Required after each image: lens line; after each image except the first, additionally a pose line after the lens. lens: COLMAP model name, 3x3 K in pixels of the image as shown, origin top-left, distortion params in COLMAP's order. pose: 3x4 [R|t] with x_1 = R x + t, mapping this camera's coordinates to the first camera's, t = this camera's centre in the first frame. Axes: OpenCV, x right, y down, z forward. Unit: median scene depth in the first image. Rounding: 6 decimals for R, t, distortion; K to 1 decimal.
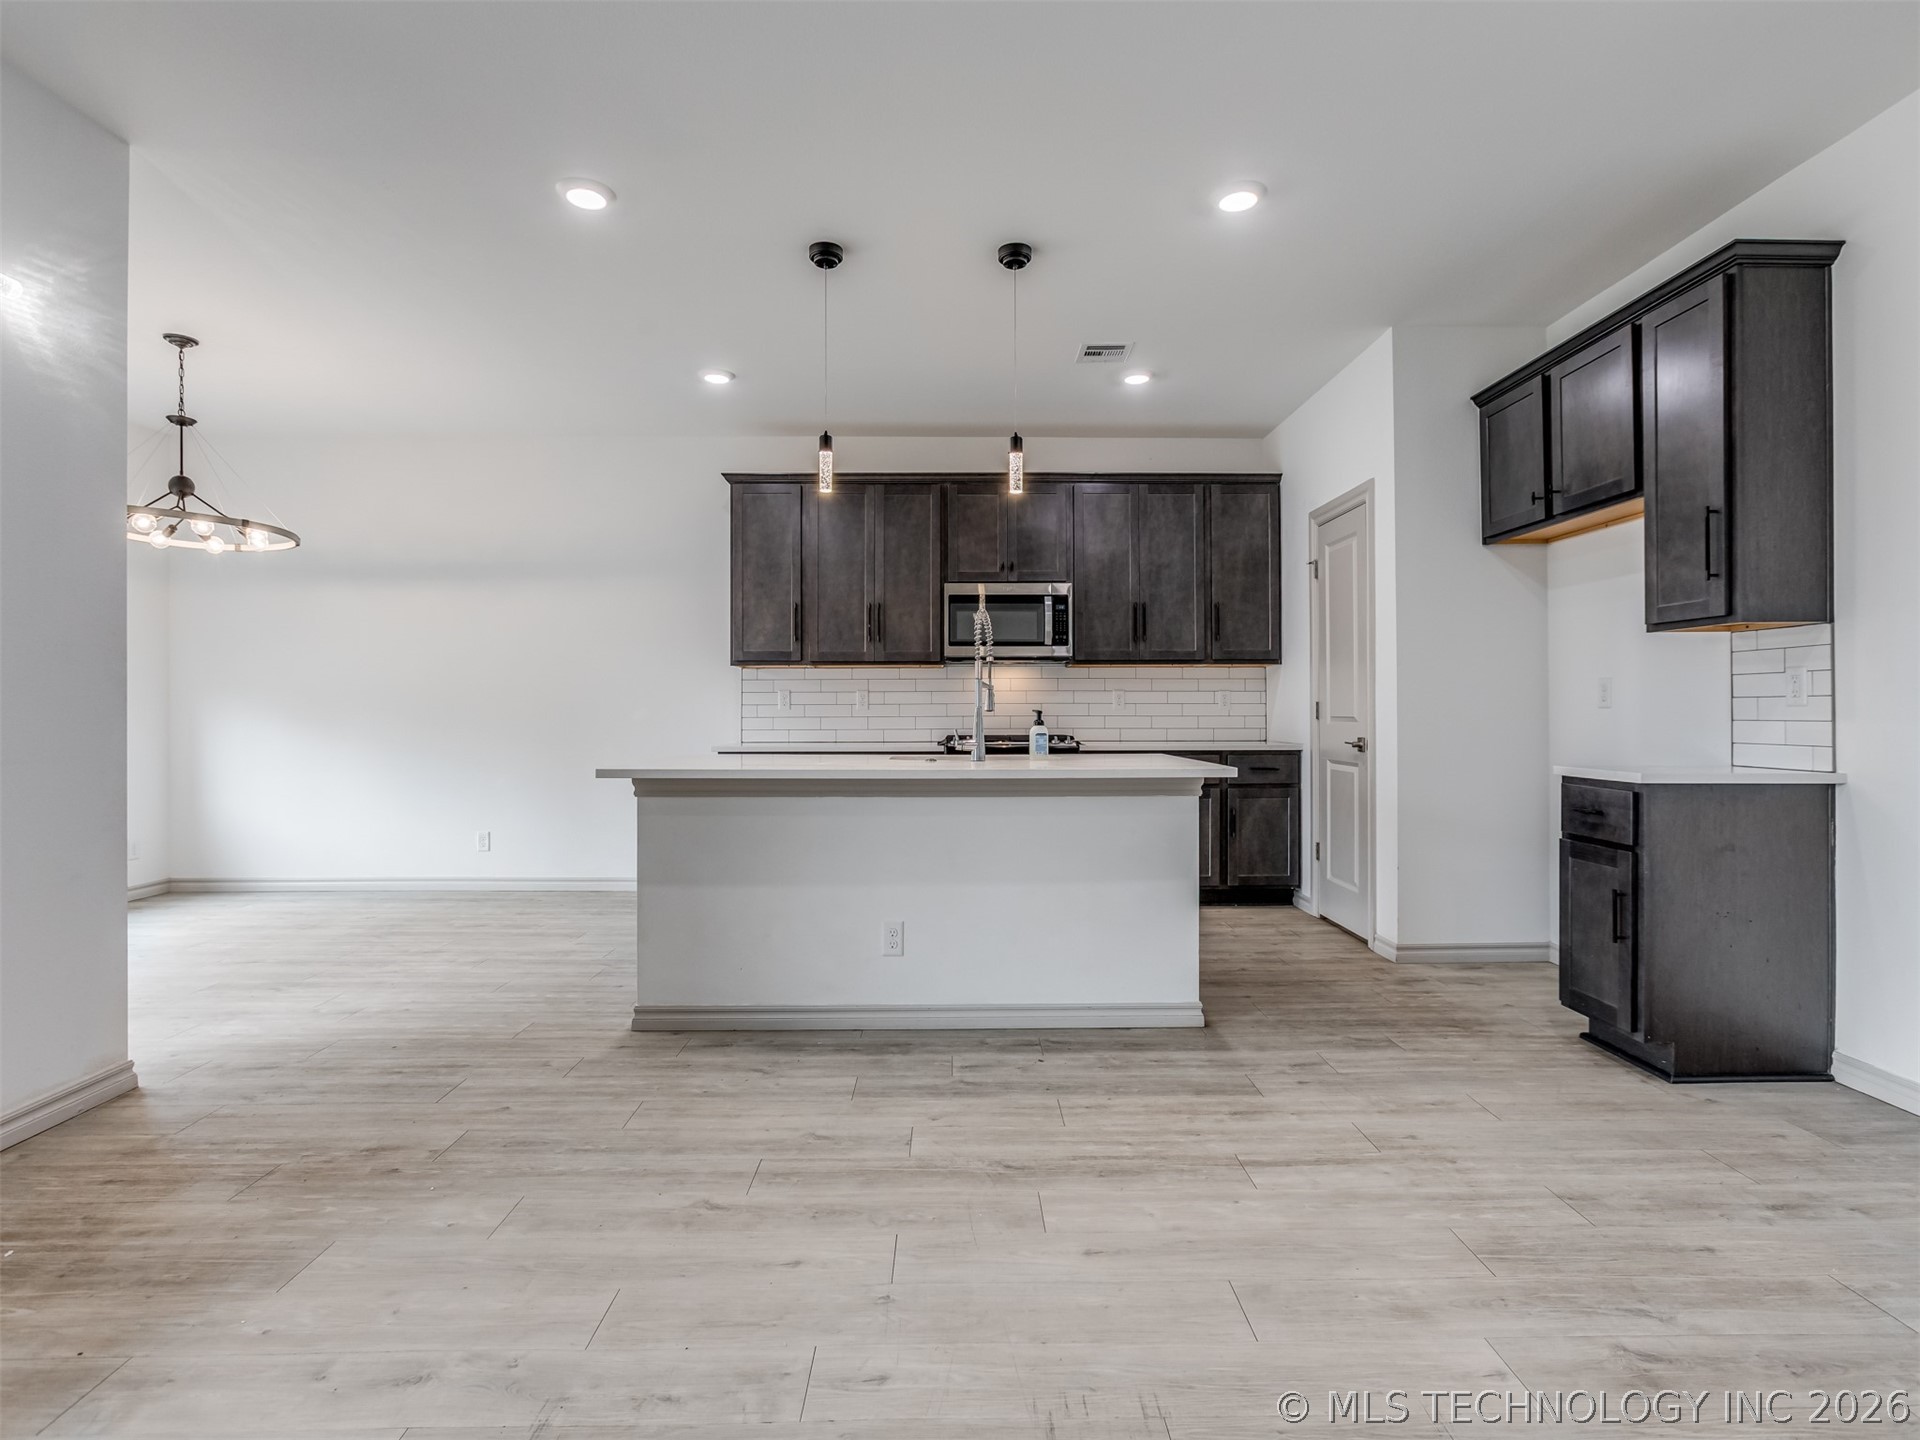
lens RADIAL K [[934.8, 0, 1059.5], [0, 934.8, 707.4], [0, 0, 1]] dist [-0.018641, 0.011062]
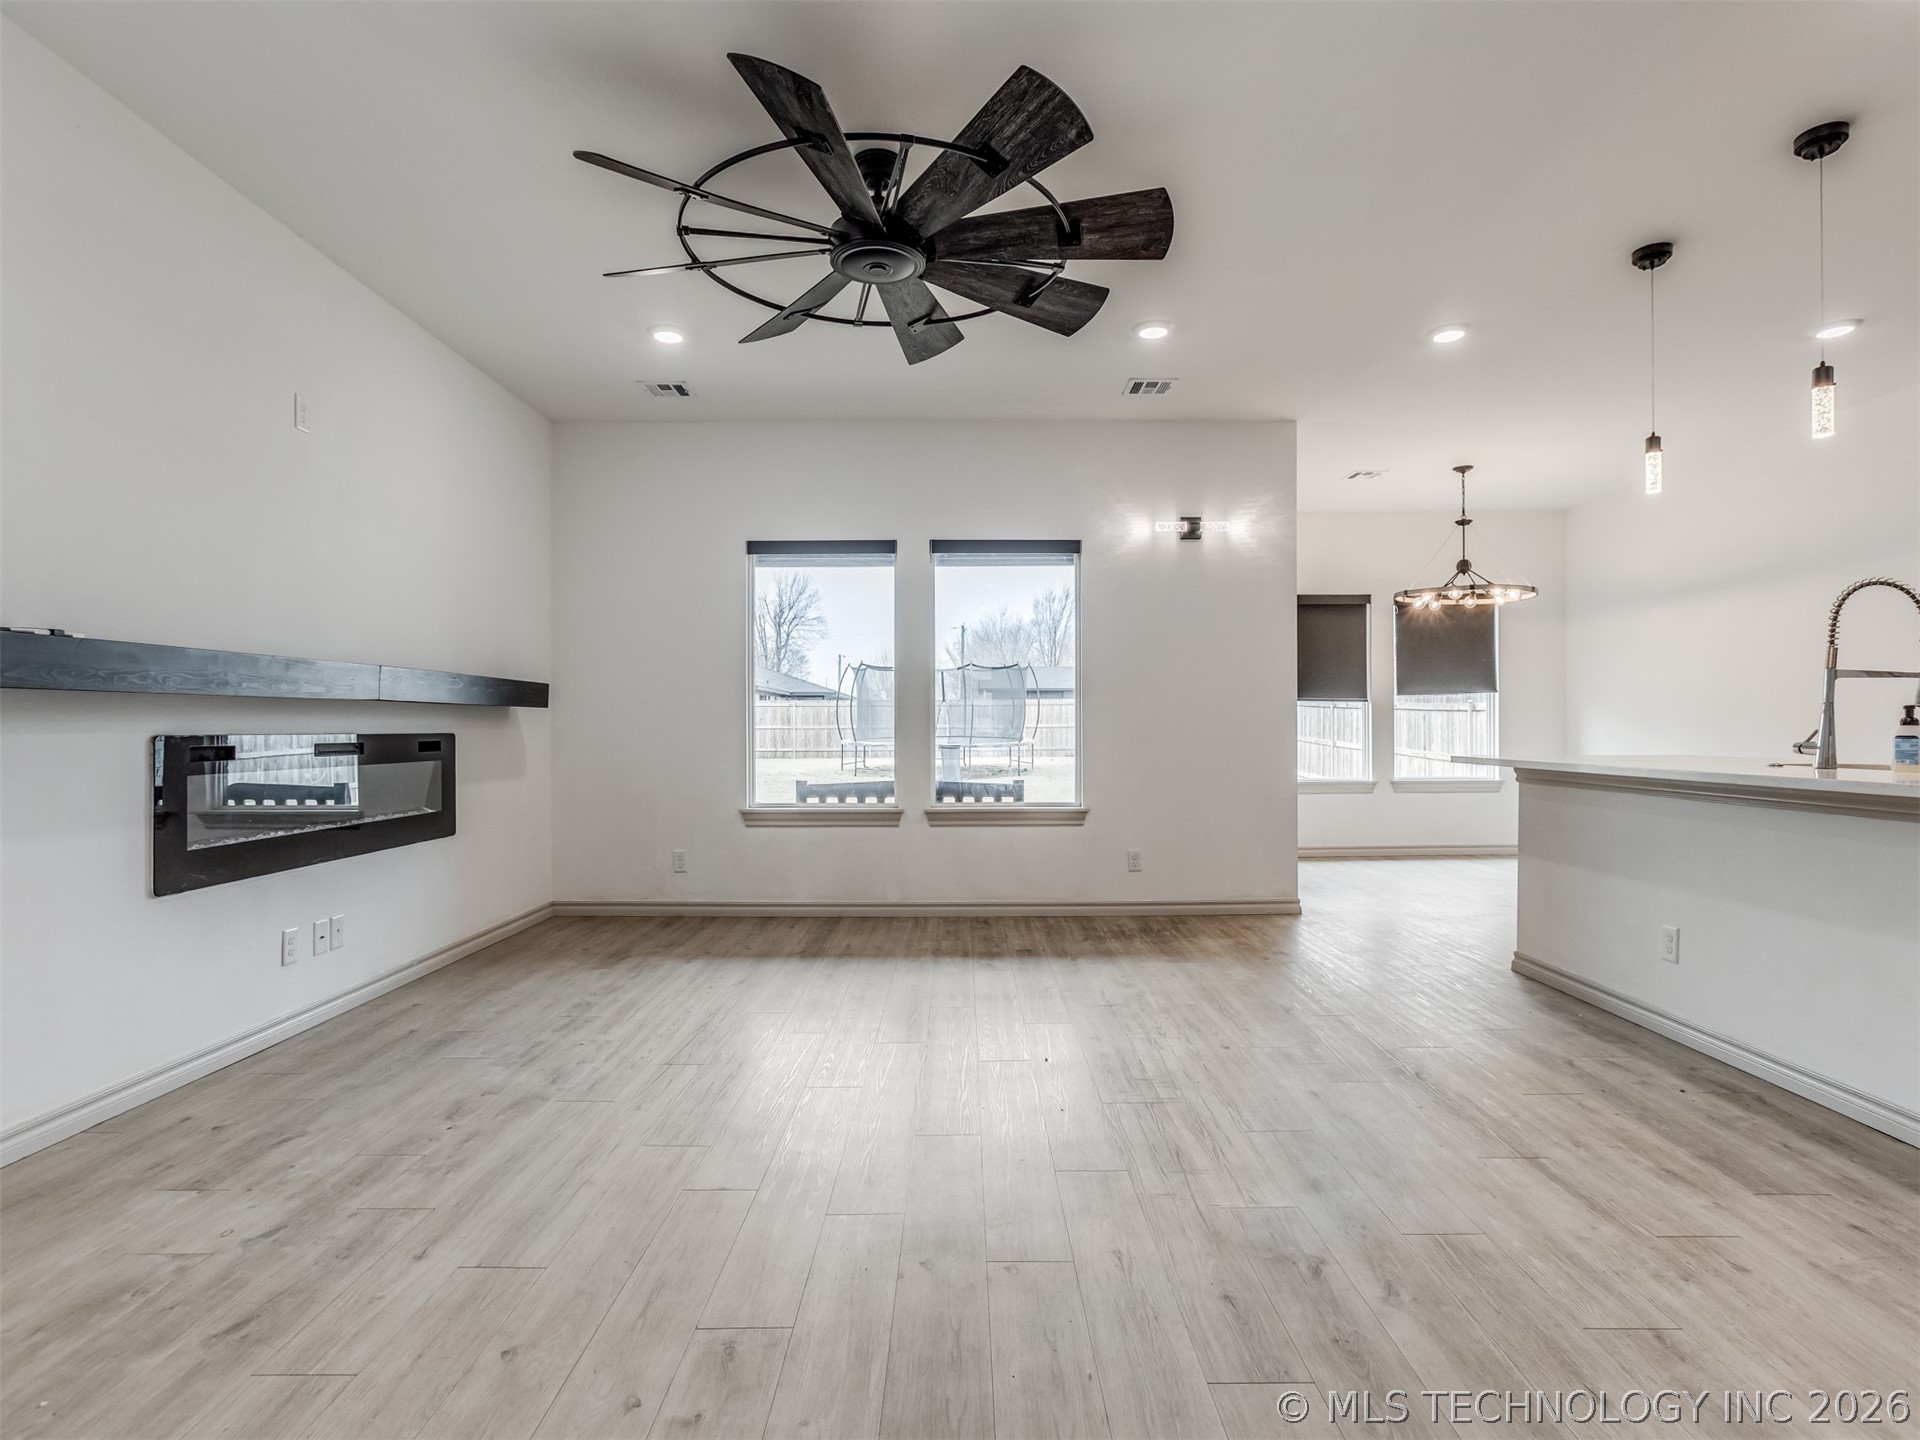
lens RADIAL K [[1016.3, 0, 946.9], [0, 1016.3, 716.4], [0, 0, 1]] dist [-0.014415, 0.018425]
pose [[-0.040047, -0.008134, -0.999165, 0.655301], [0.008671, 0.999926, -0.008487, 0.009430], [0.999160, -0.009004, -0.039973, 0.211124]]
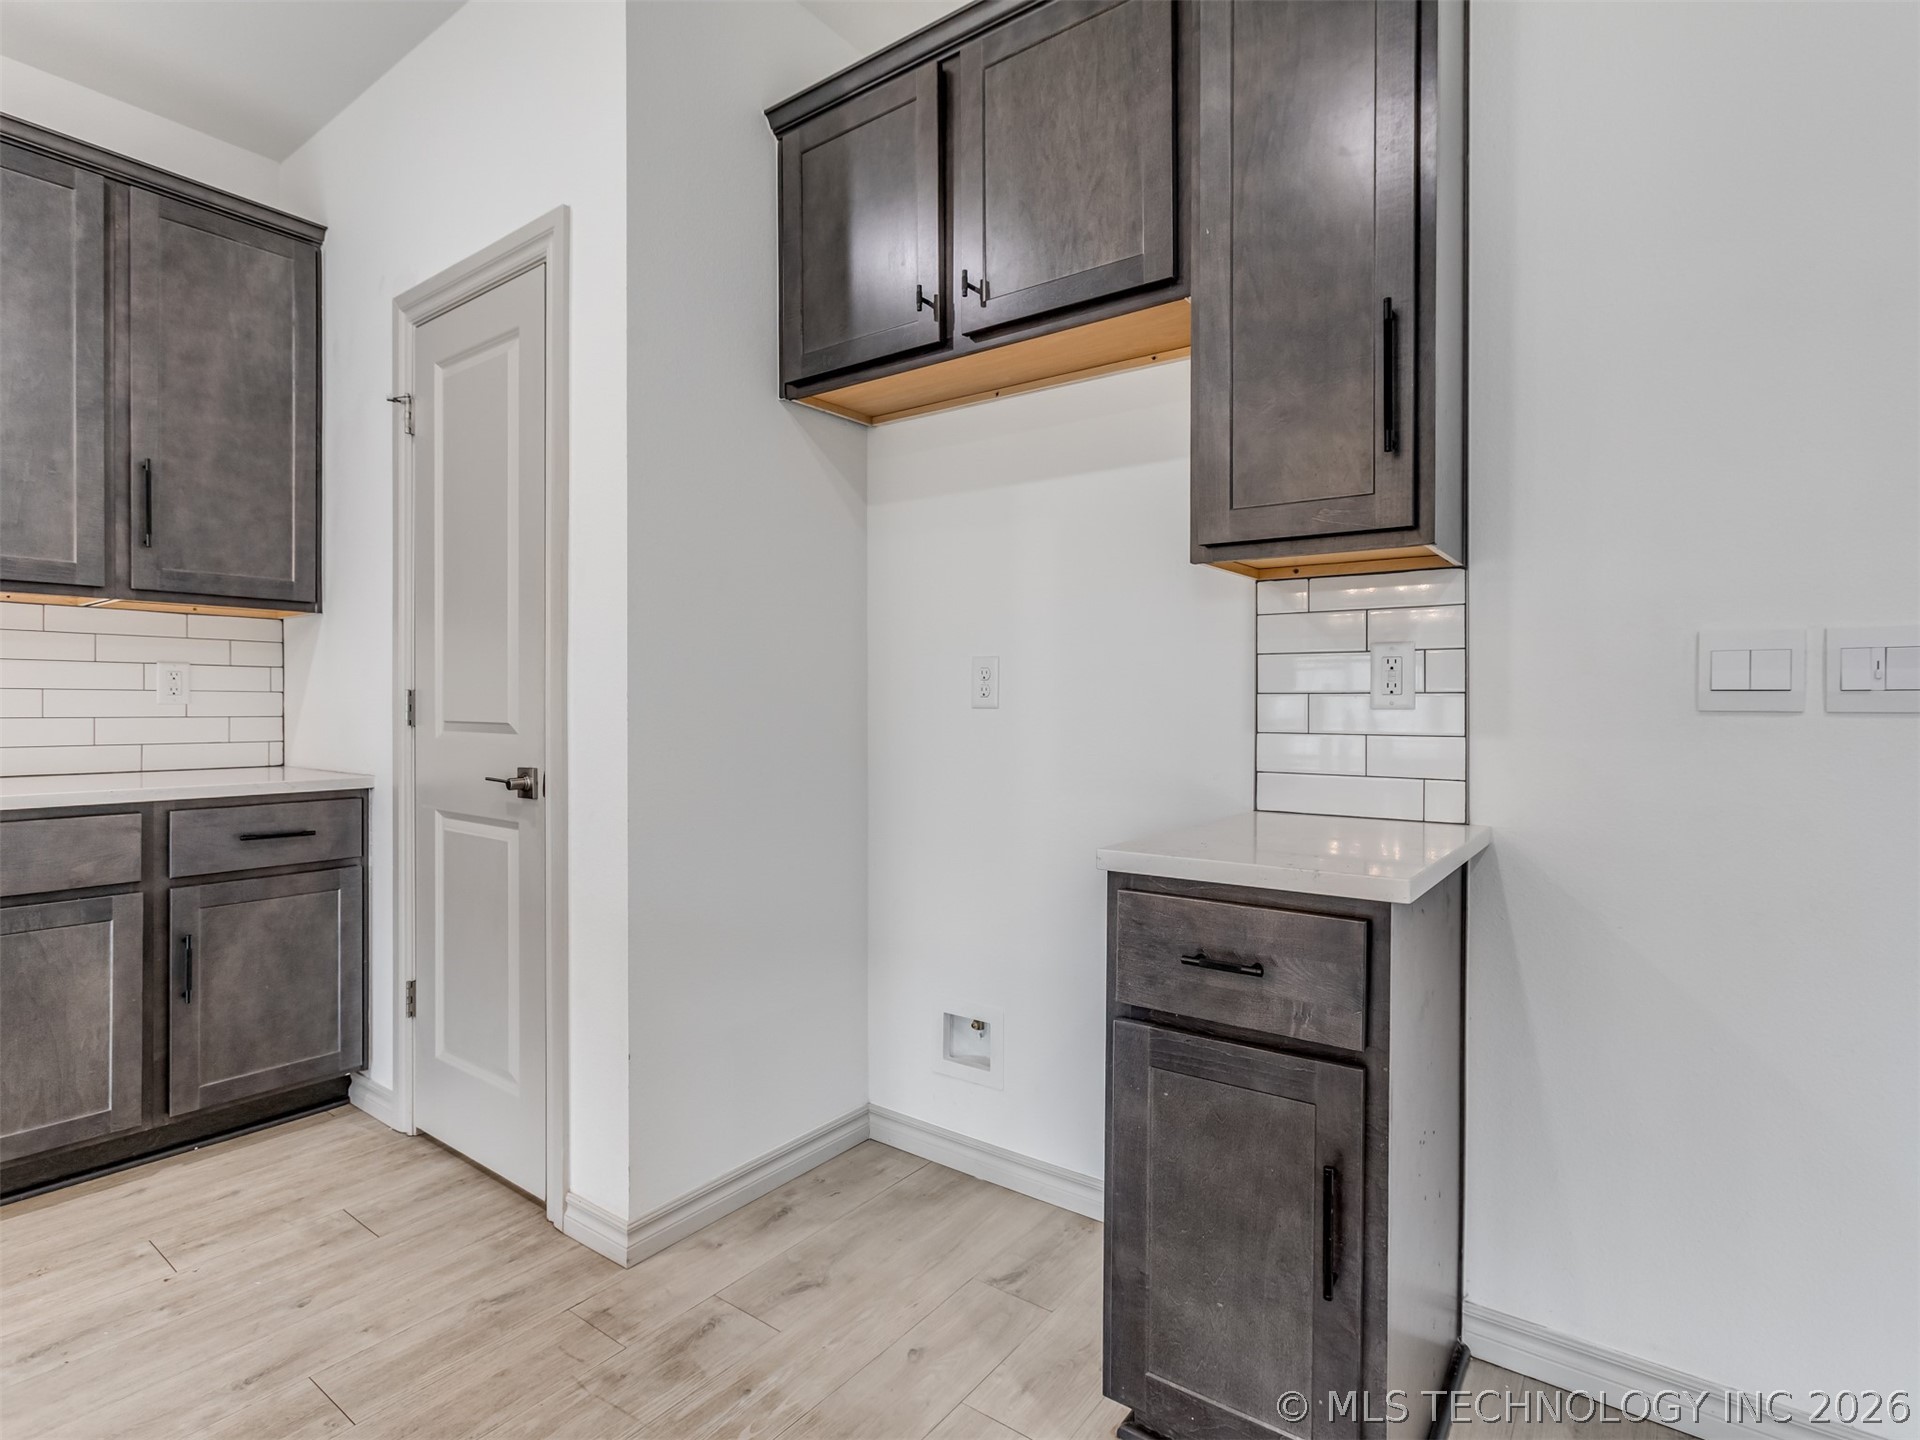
lens RADIAL K [[908.7, 0, 978.8], [0, 908.7, 709.8], [0, 0, 1]] dist [-0.020748, 0.010474]
pose [[0.646506, 0.000301, 0.762909, 0.130448], [-0.008970, 0.999934, 0.007208, -0.001994], [-0.762856, -0.011503, 0.646466, 0.561057]]
